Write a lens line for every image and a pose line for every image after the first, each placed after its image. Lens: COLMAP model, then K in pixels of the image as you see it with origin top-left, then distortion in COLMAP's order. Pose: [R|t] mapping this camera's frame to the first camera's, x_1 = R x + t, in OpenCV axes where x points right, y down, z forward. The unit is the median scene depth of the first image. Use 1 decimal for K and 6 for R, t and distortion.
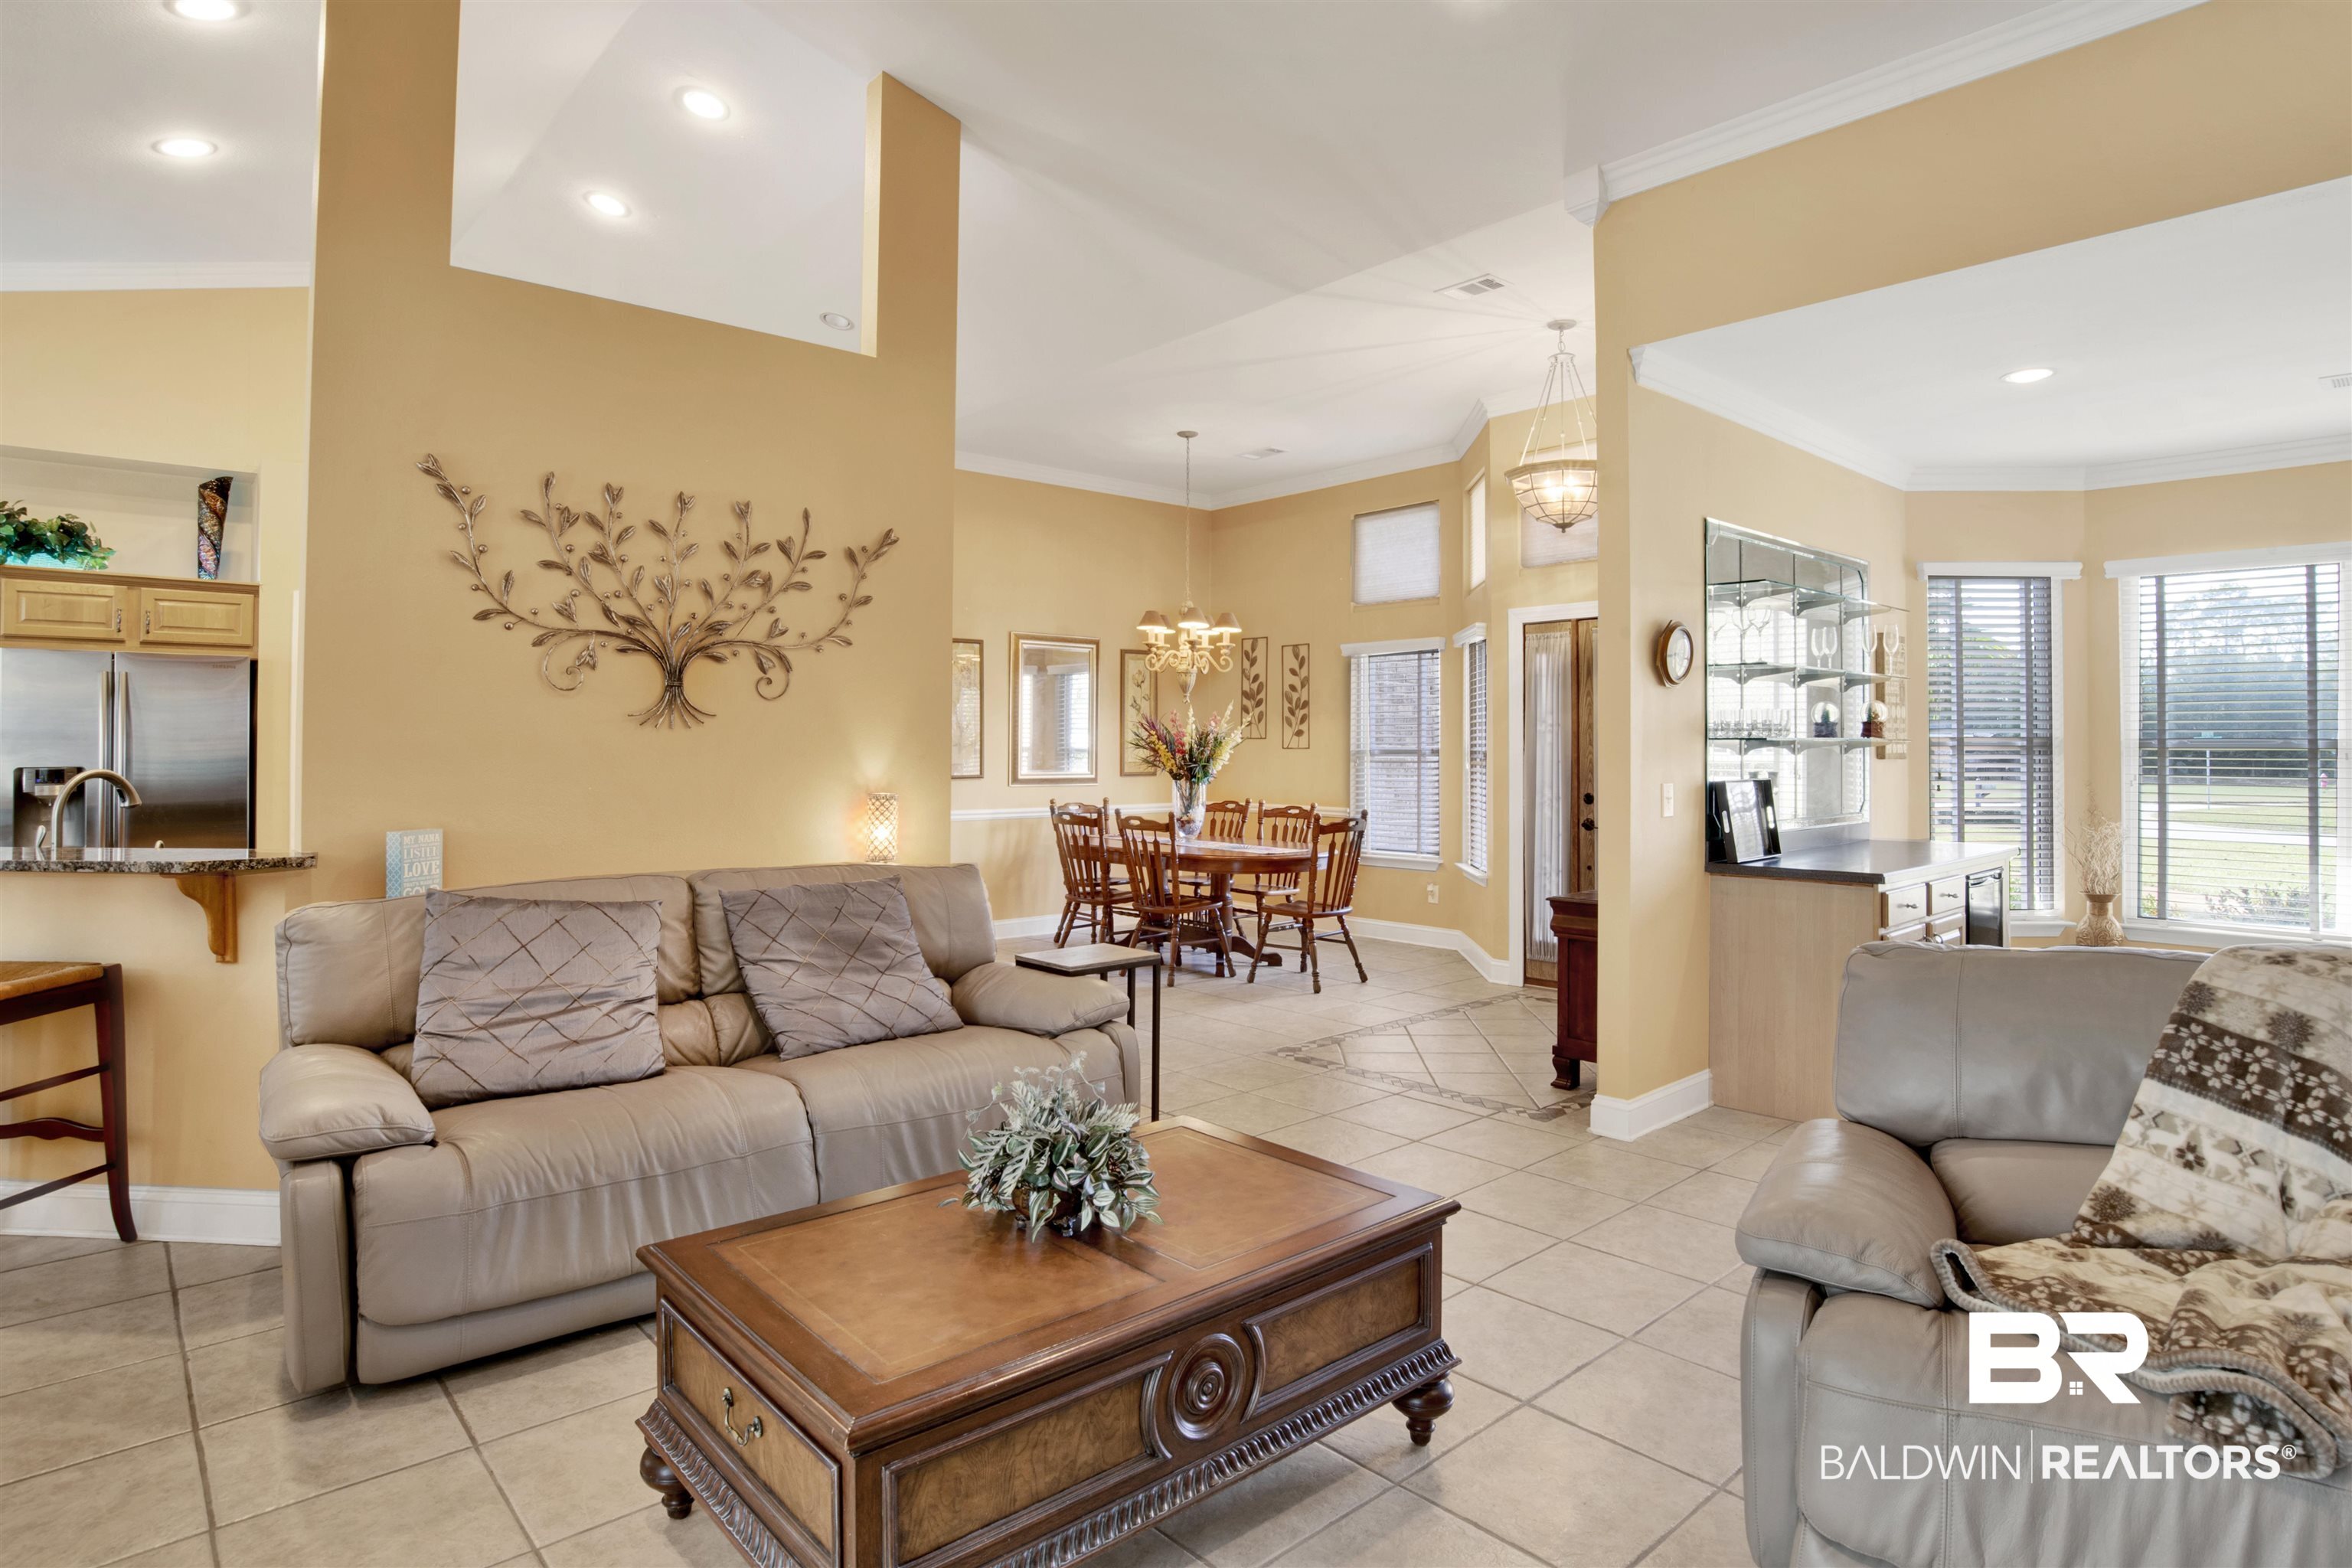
lens RADIAL K [[1235.3, 0, 1181.3], [0, 1235.3, 772.1], [0, 0, 1]] dist [-0.104719, 0.043857]
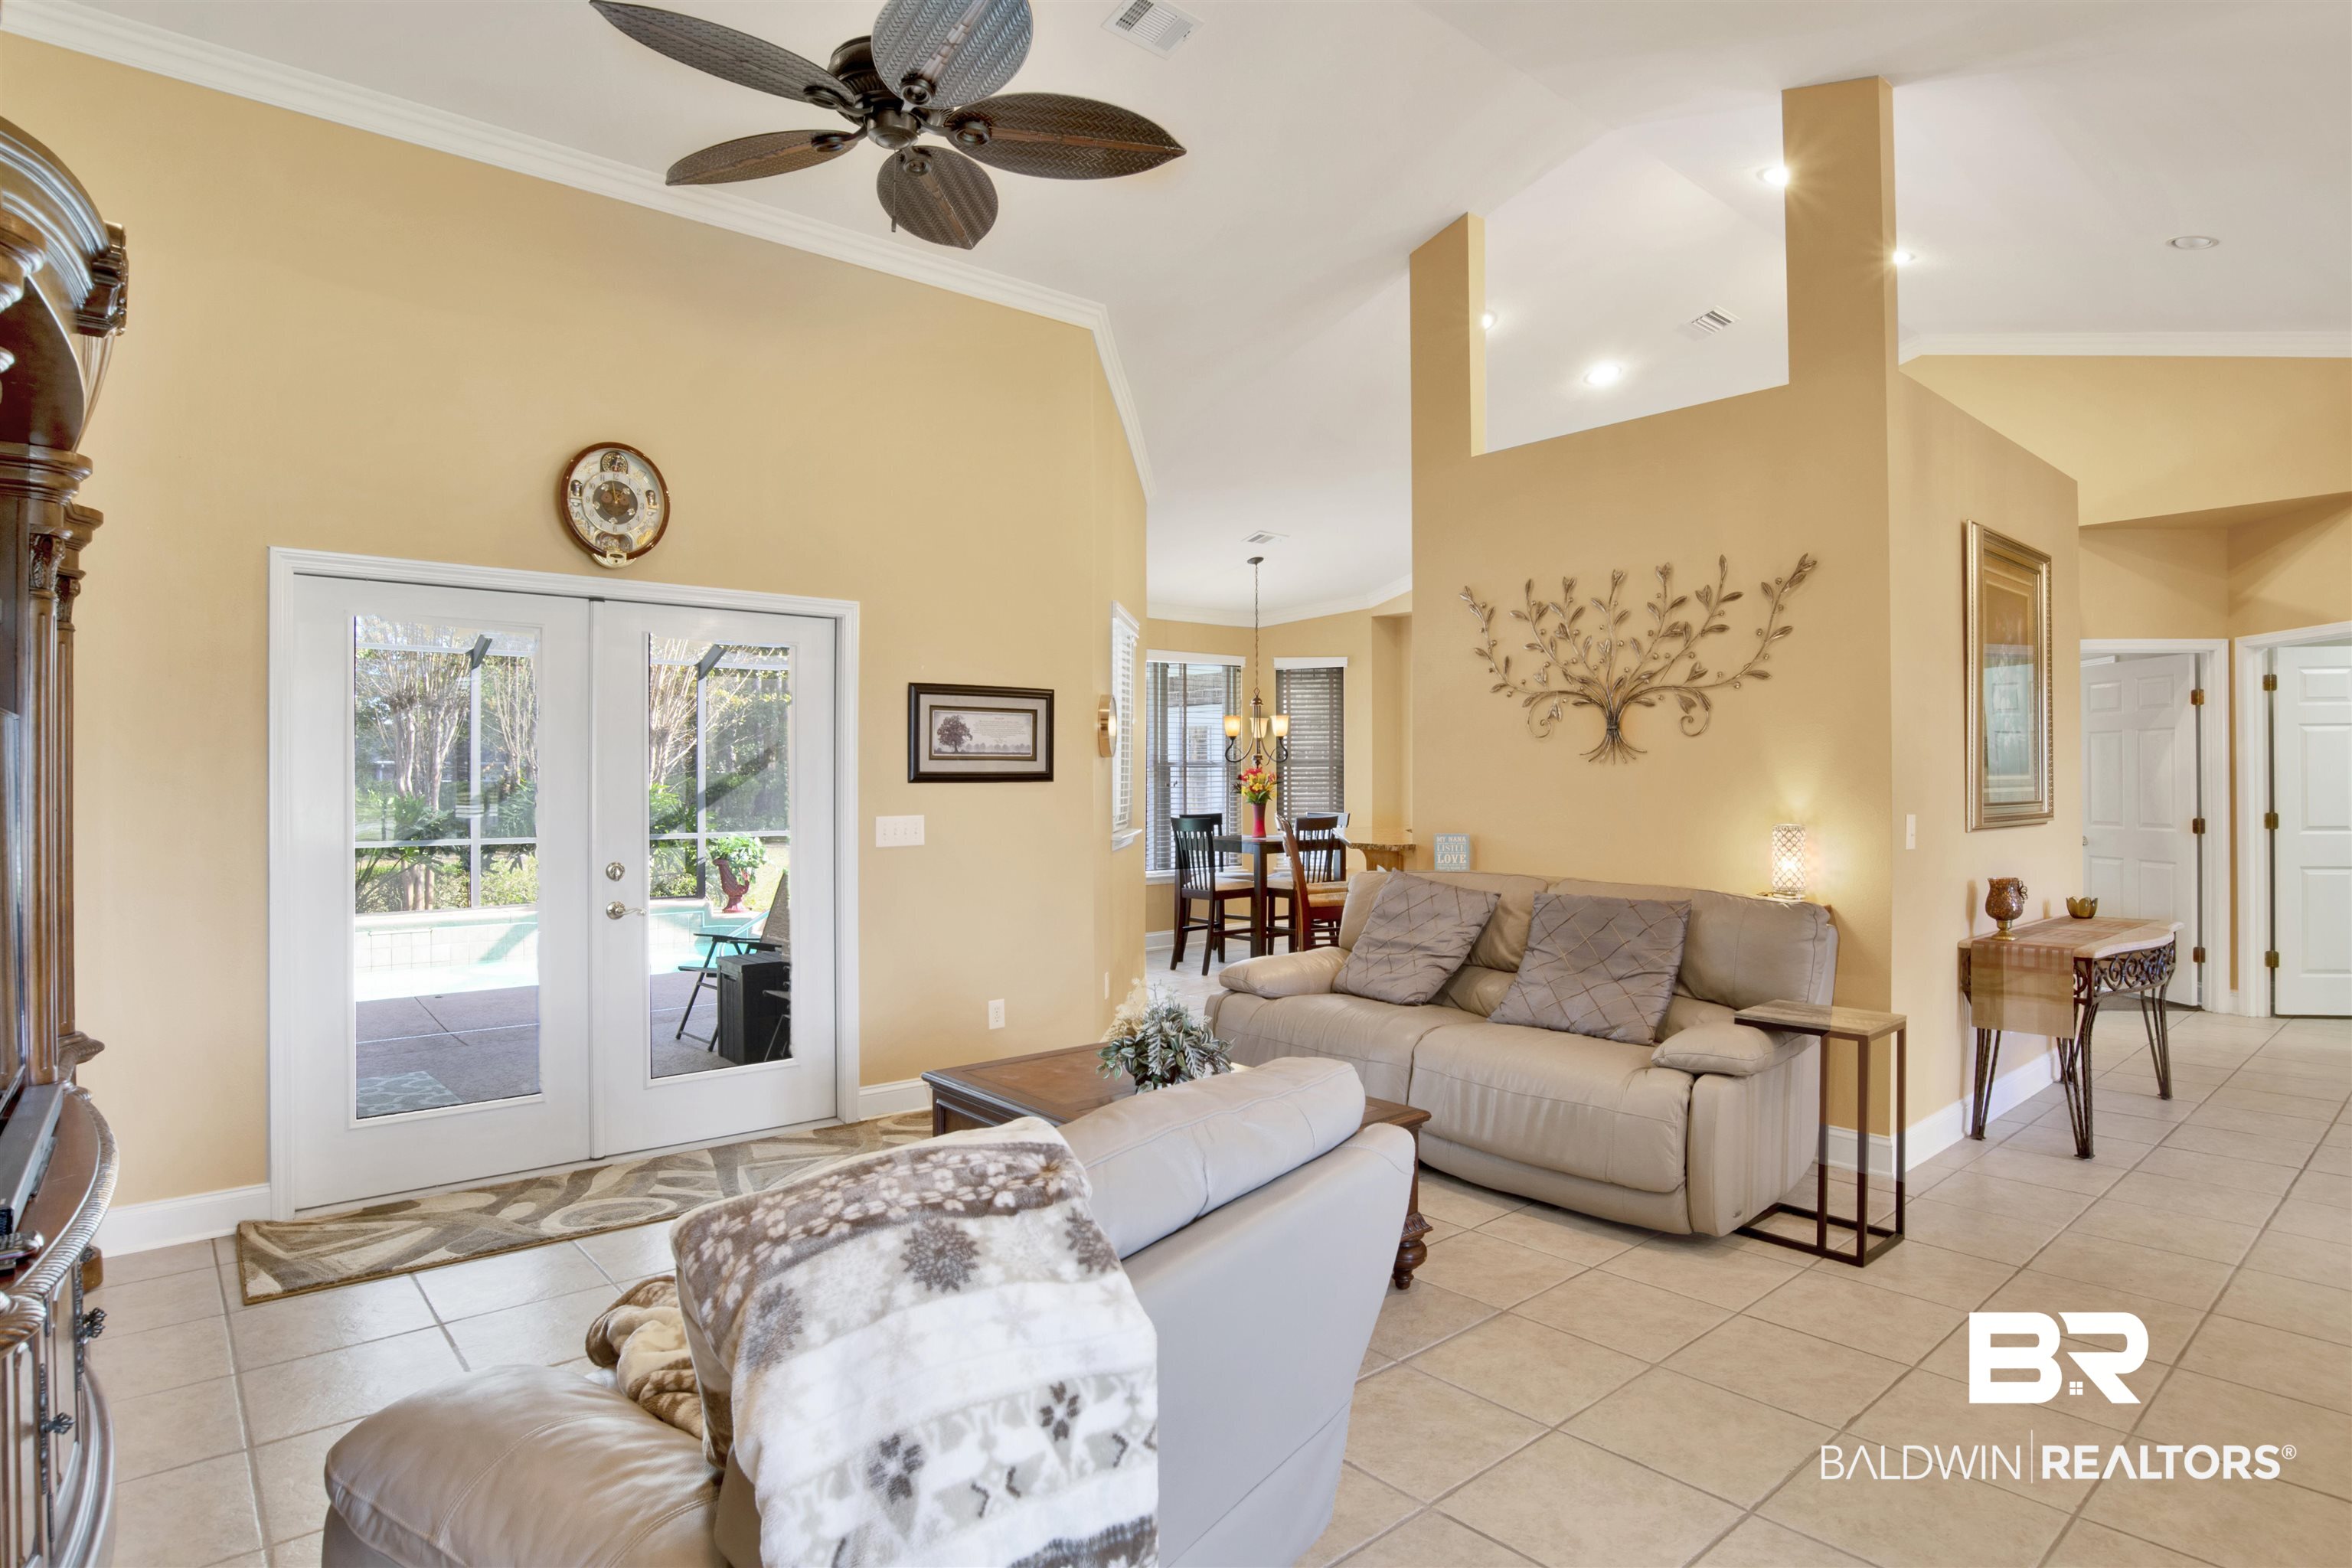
lens RADIAL K [[1235.3, 0, 1181.3], [0, 1235.3, 772.1], [0, 0, 1]] dist [-0.104719, 0.043857]
pose [[-0.026958, -0.005373, -0.999622, 0.481912], [-0.013709, 0.999893, -0.005005, -0.009341], [0.999543, 0.013569, -0.027028, 0.352642]]
